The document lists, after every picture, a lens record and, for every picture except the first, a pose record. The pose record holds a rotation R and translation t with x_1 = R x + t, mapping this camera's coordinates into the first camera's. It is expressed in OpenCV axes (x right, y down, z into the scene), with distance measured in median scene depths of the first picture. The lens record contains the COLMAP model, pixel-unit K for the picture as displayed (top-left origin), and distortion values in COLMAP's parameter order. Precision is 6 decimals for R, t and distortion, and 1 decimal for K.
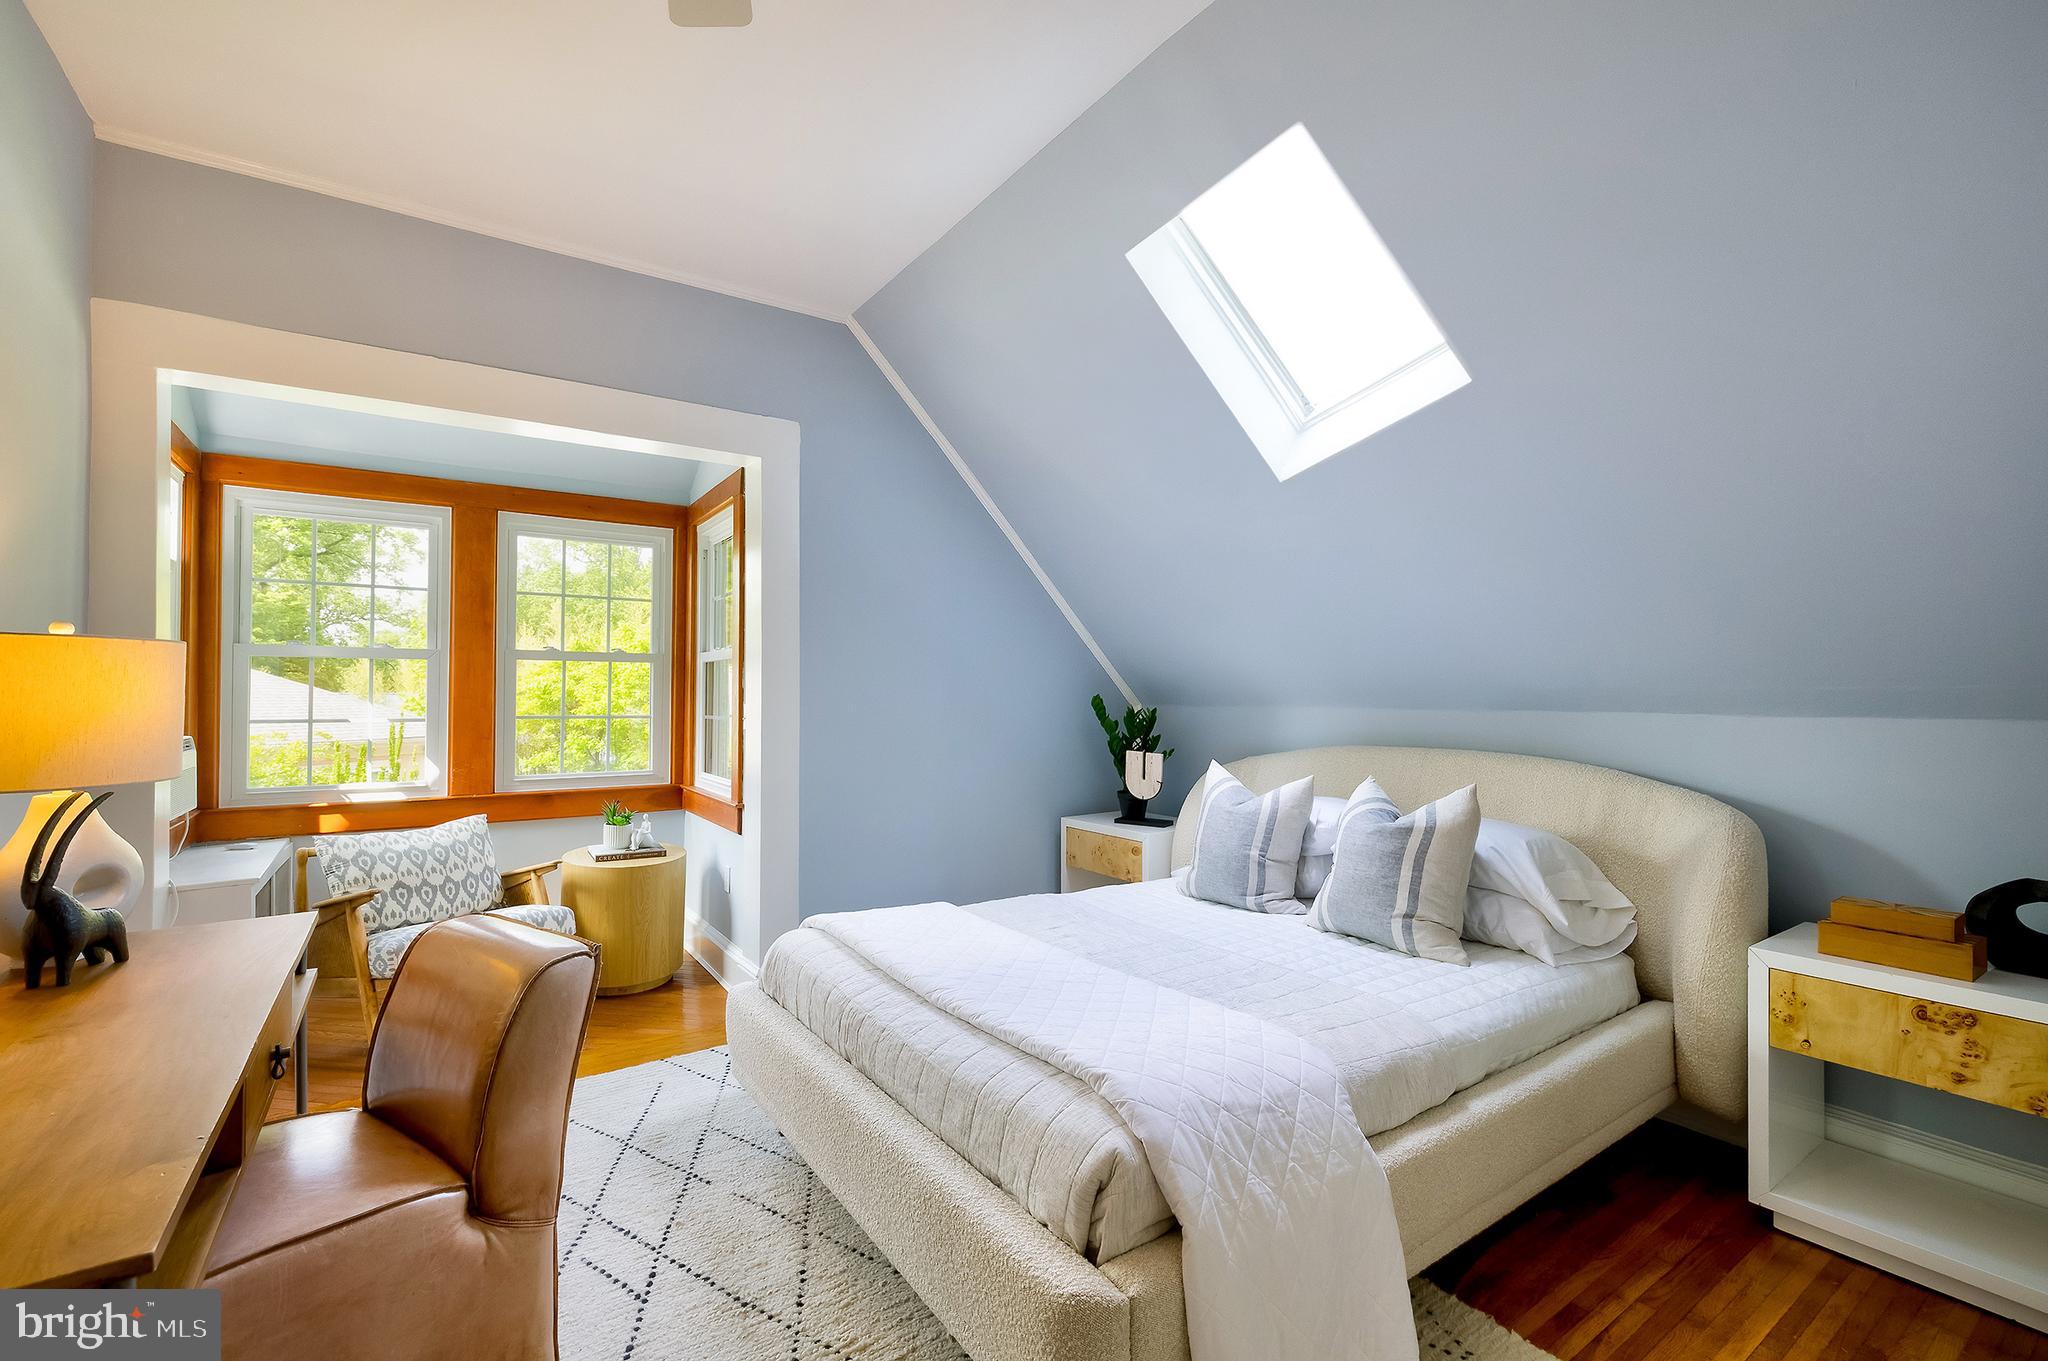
lens RADIAL K [[876.9, 0, 1017.2], [0, 876.9, 683.8], [0, 0, 1]] dist [0.000957, -0.000708]
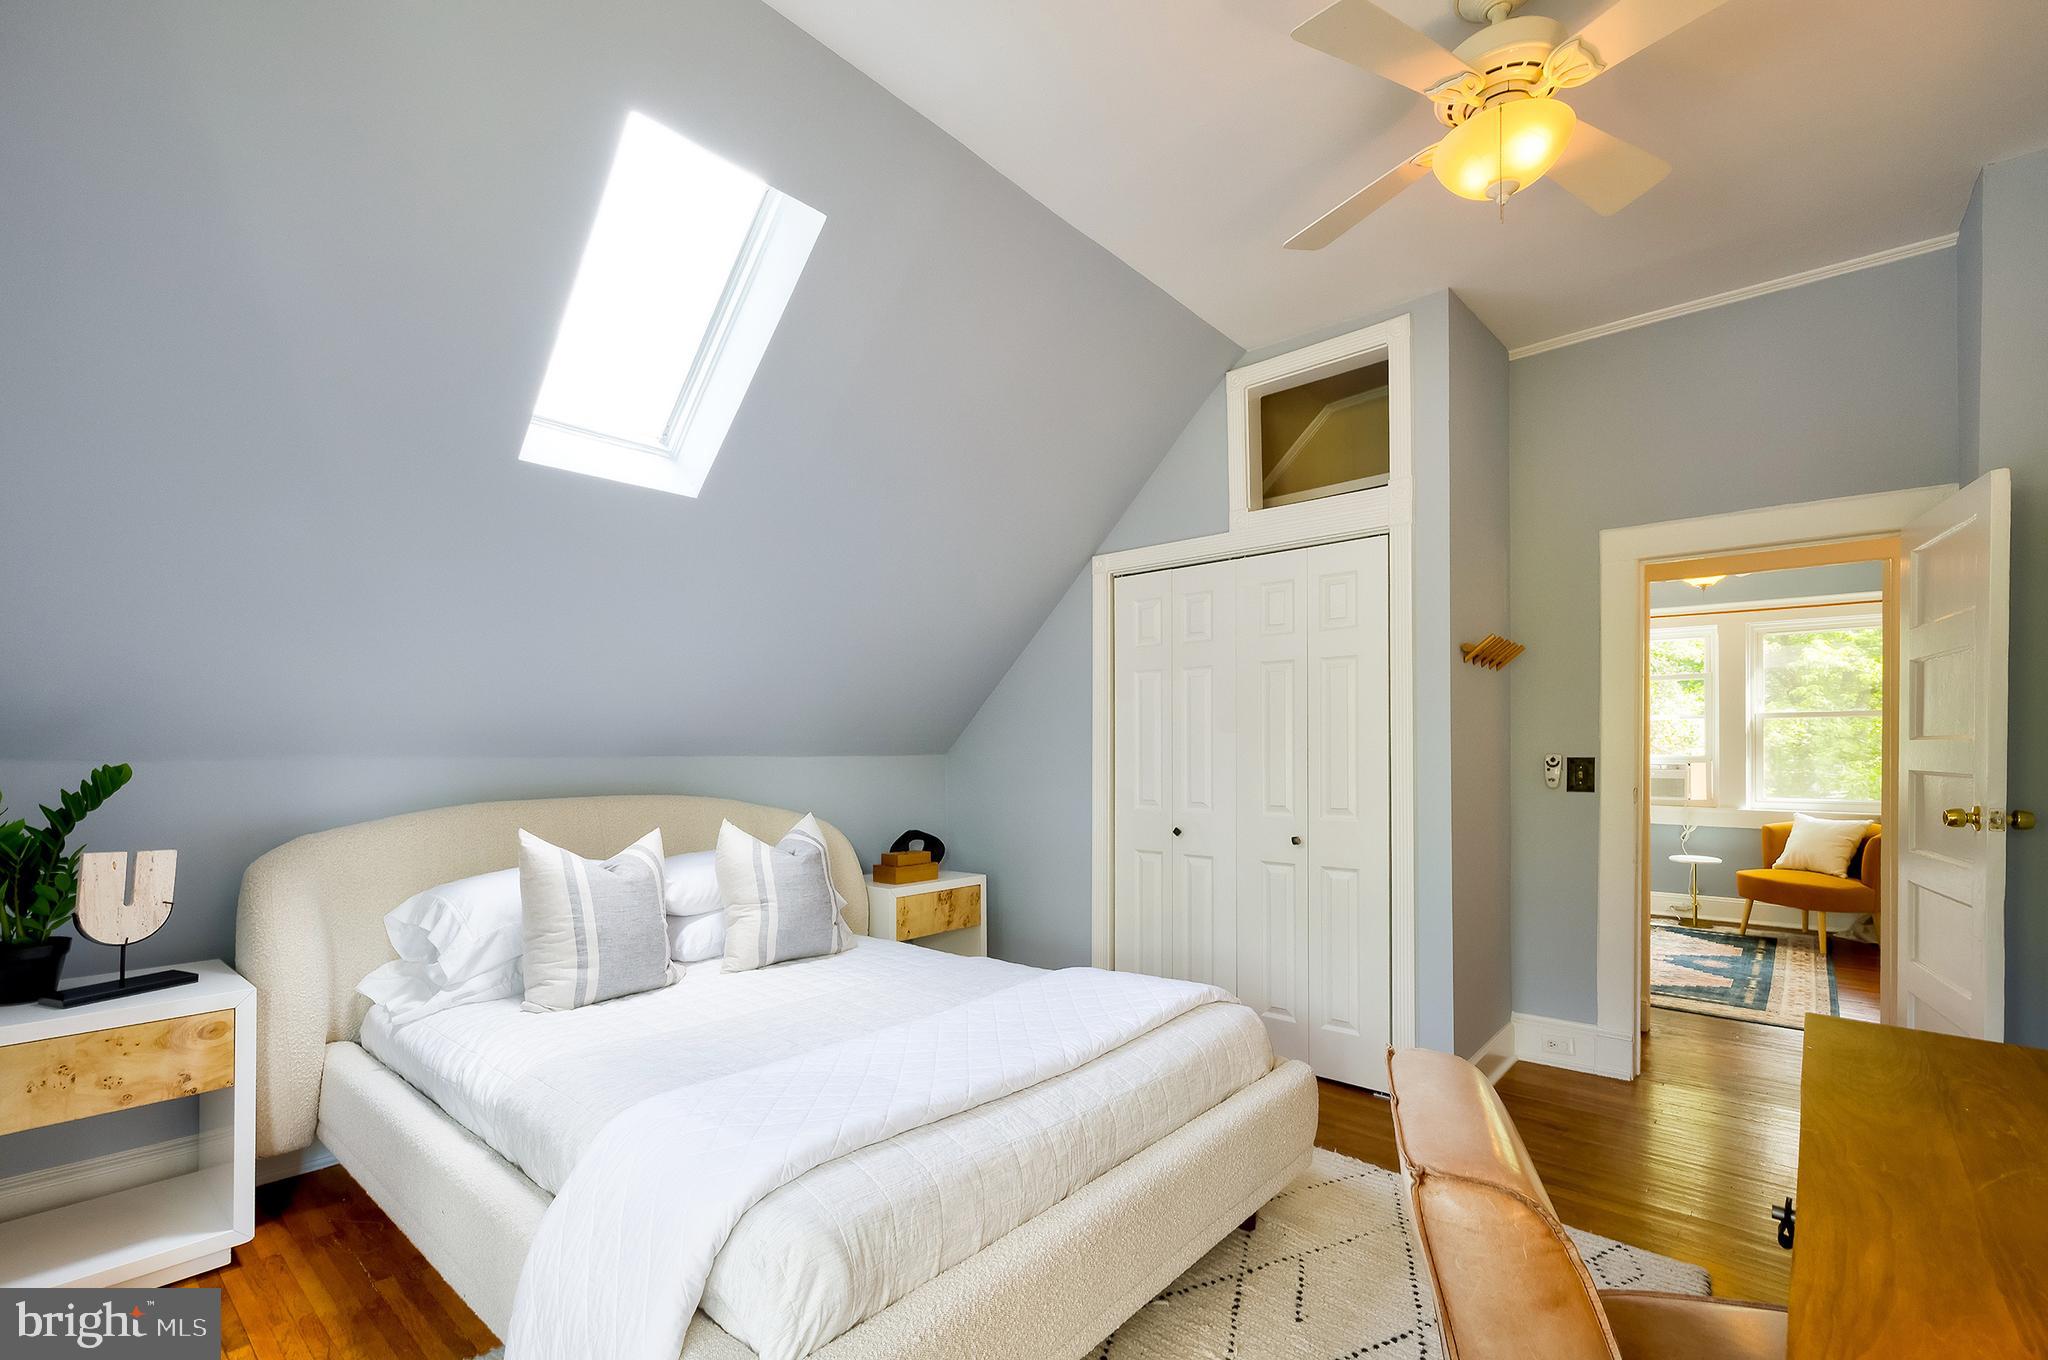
lens RADIAL K [[876.9, 0, 1021.3], [0, 876.9, 741.7], [0, 0, 1]] dist [0.000957, -0.000708]
pose [[-0.233276, 0.003774, 0.972403, -0.954119], [-0.013015, 0.999891, -0.007003, 0.020071], [-0.972323, -0.014290, -0.233201, 1.219809]]
